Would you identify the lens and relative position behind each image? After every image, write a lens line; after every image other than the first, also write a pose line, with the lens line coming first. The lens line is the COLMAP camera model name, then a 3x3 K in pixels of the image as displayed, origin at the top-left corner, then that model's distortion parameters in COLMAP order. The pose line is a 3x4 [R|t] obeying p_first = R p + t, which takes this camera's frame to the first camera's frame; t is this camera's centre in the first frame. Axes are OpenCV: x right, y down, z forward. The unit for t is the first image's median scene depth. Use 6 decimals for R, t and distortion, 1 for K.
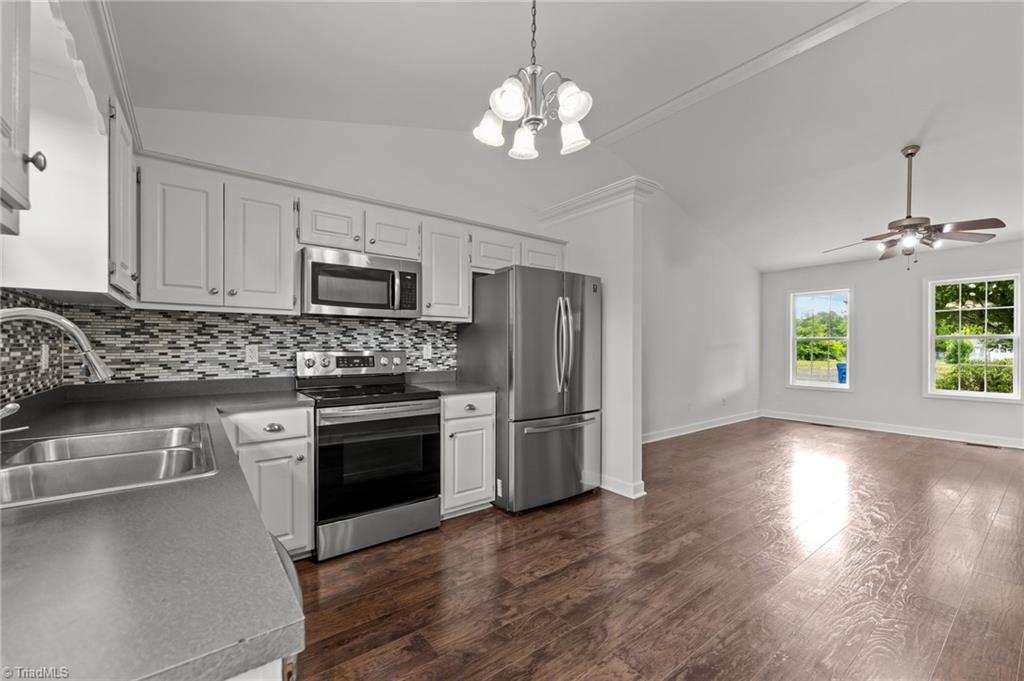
lens RADIAL K [[420.8, 0, 510.5], [0, 420.8, 347.3], [0, 0, 1]] dist [0.001928, -0.001575]
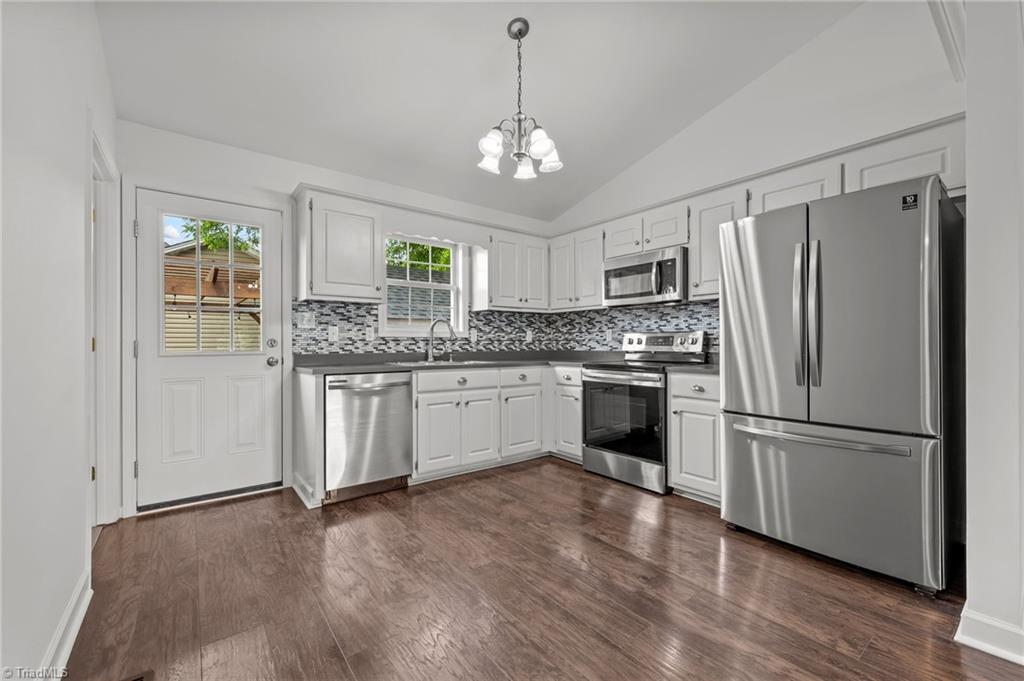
lens RADIAL K [[420.8, 0, 514.3], [0, 420.8, 339.6], [0, 0, 1]] dist [0.001928, -0.001575]
pose [[0.010088, -0.009739, -0.999902, 0.974408], [0.001301, 0.999952, -0.009727, 0.049151], [0.999948, -0.001202, 0.010100, 0.670724]]
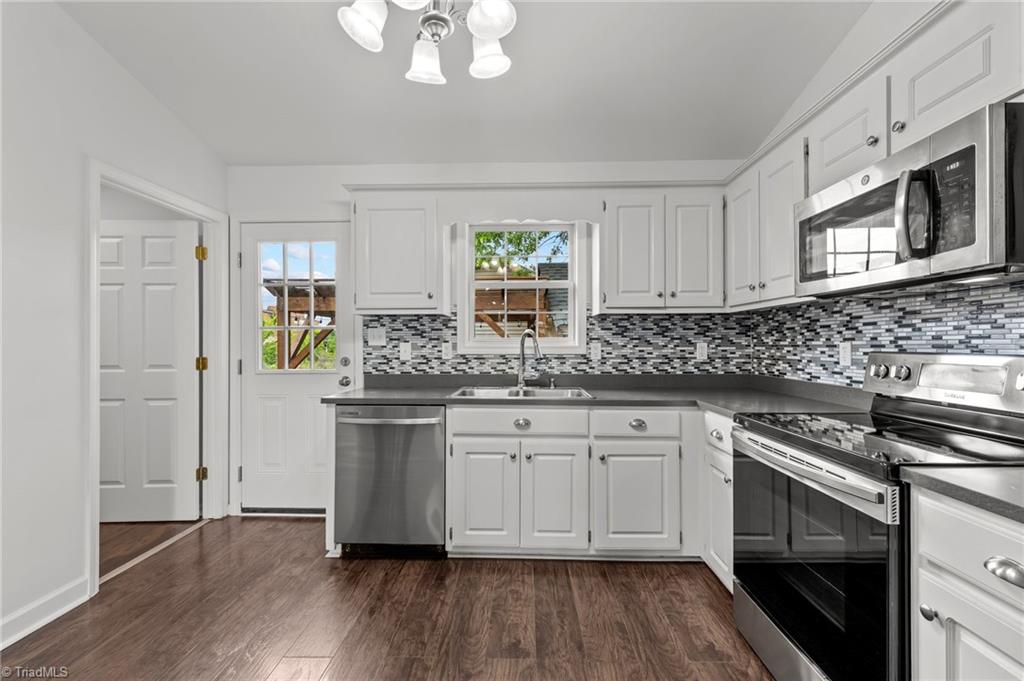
lens RADIAL K [[420.8, 0, 509.1], [0, 420.8, 341.0], [0, 0, 1]] dist [0.001928, -0.001575]
pose [[-0.630902, -0.003203, -0.775856, 0.363478], [0.001245, 0.999986, -0.005141, -0.004635], [0.775861, -0.004209, -0.630889, 1.064143]]
